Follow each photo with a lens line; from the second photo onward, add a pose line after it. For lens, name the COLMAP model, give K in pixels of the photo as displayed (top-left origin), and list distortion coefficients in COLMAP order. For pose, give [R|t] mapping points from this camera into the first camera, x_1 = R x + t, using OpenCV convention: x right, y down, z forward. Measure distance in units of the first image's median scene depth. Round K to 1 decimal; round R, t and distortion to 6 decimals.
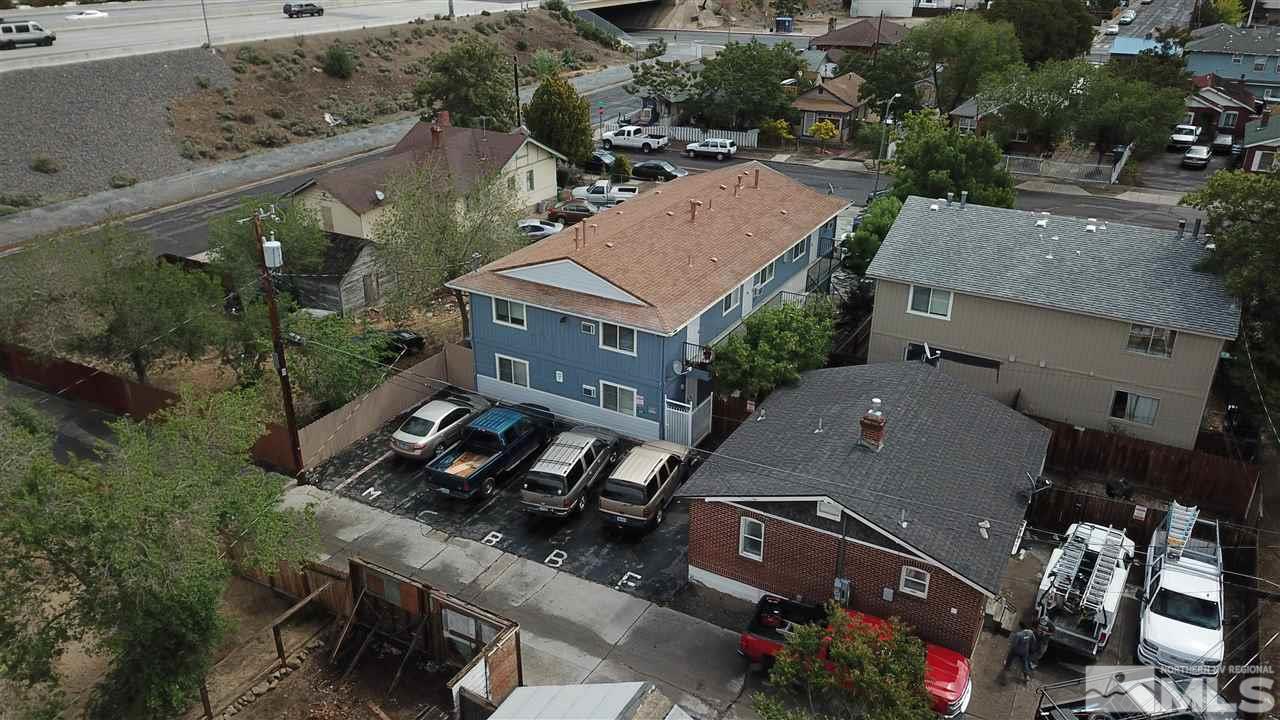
lens RADIAL K [[958.8, 0, 639.0], [0, 958.8, 356.0], [0, 0, 1]] dist [0.035239, -0.037558]
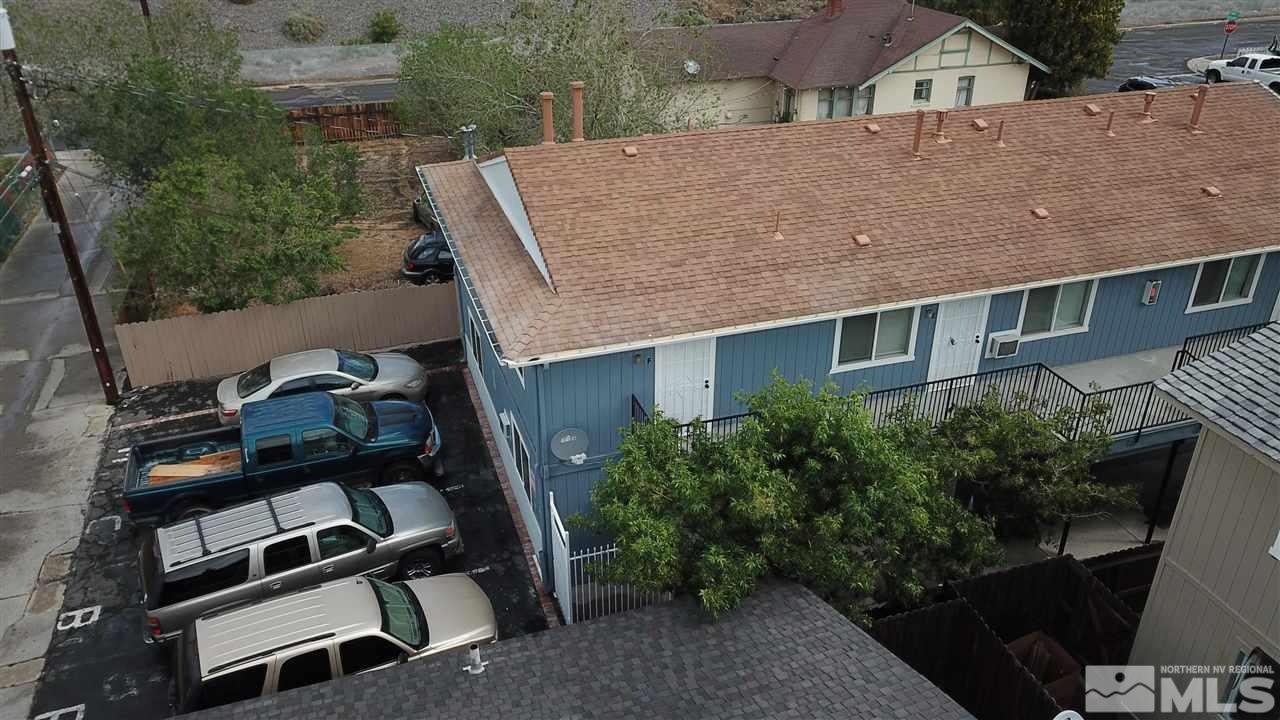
lens RADIAL K [[978.6, 0, 636.3], [0, 978.6, 357.8], [0, 0, 1]] dist [-0.033847, 0.059362]
pose [[0.741770, 0.312624, -0.593332, 0.131955], [-0.275681, 0.948640, 0.155184, -0.043161], [0.611373, 0.048460, 0.789857, 0.285637]]
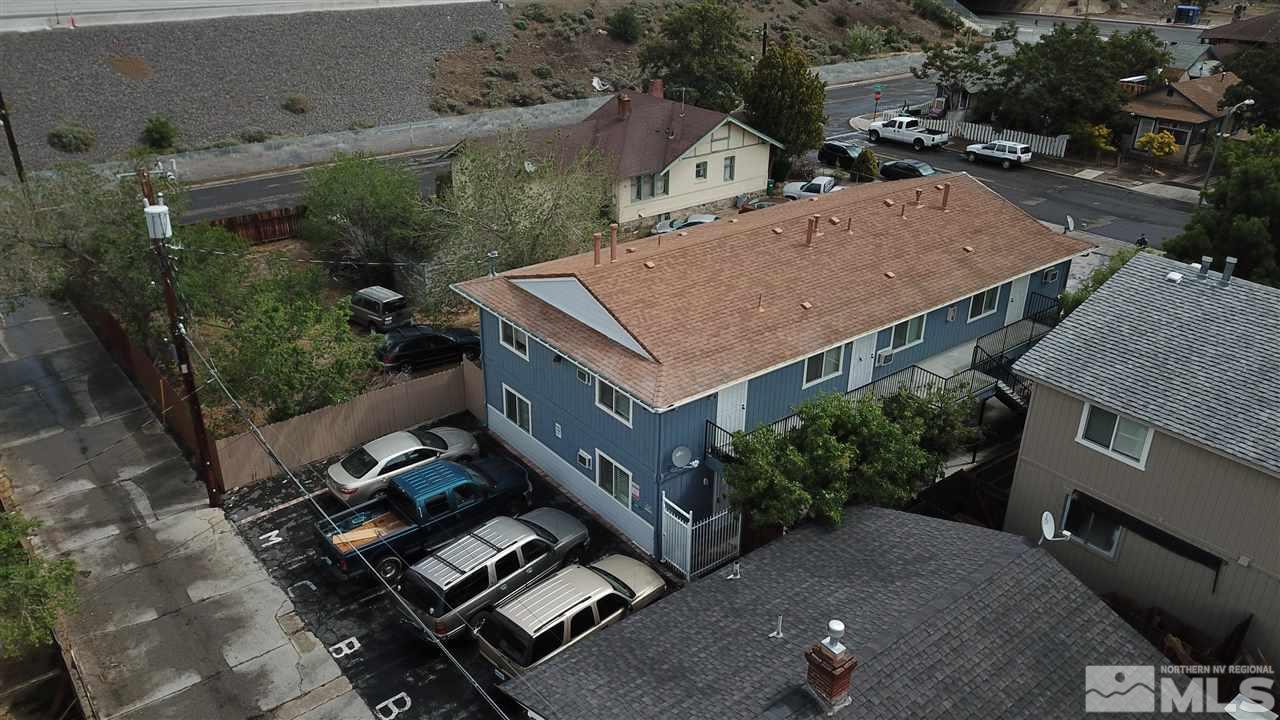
lens RADIAL K [[972.1, 0, 639.4], [0, 972.1, 354.2], [0, 0, 1]] dist [0.008475, 0.004849]
pose [[0.927426, 0.168915, -0.333691, 0.098271], [-0.164844, 0.985479, 0.040701, -0.035565], [0.335721, 0.017260, 0.941803, 0.143474]]
